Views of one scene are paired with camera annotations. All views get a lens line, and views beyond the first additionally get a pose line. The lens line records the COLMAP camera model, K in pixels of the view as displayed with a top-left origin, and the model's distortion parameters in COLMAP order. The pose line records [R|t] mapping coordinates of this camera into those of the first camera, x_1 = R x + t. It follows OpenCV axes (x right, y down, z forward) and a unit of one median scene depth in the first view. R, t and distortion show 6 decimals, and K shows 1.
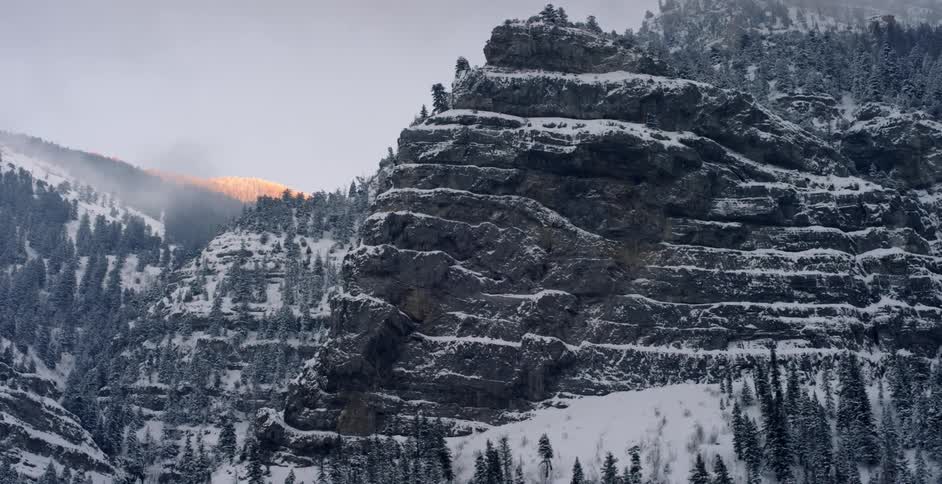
lens RADIAL K [[1405.7, 0, 471.0], [0, 1405.7, 242.0], [0, 0, 1]] dist [-0.038039, -0.060473]
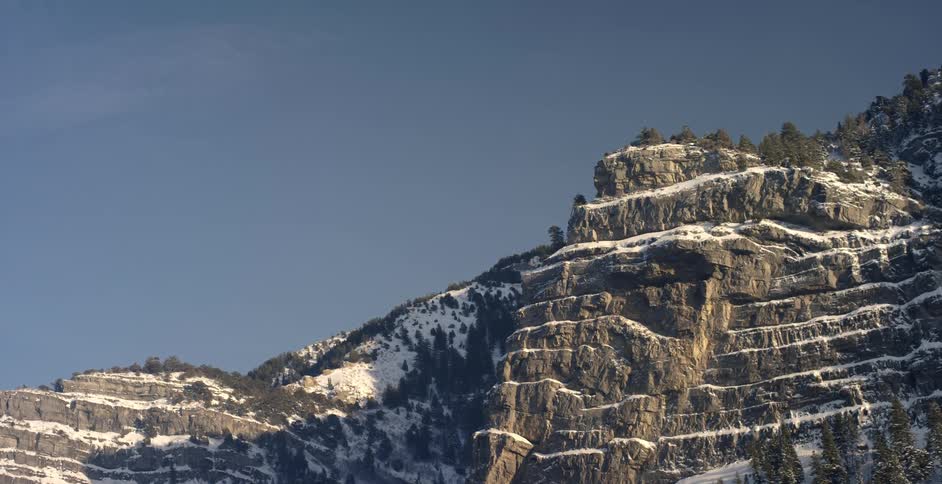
lens RADIAL K [[1405.7, 0, 471.0], [0, 1405.7, 242.0], [0, 0, 1]] dist [-0.038039, -0.060473]
pose [[0.884129, -0.238787, -0.401617, 0.392982], [0.223132, 0.970978, -0.086102, -0.016559], [0.410522, -0.013488, 0.911751, -0.085295]]
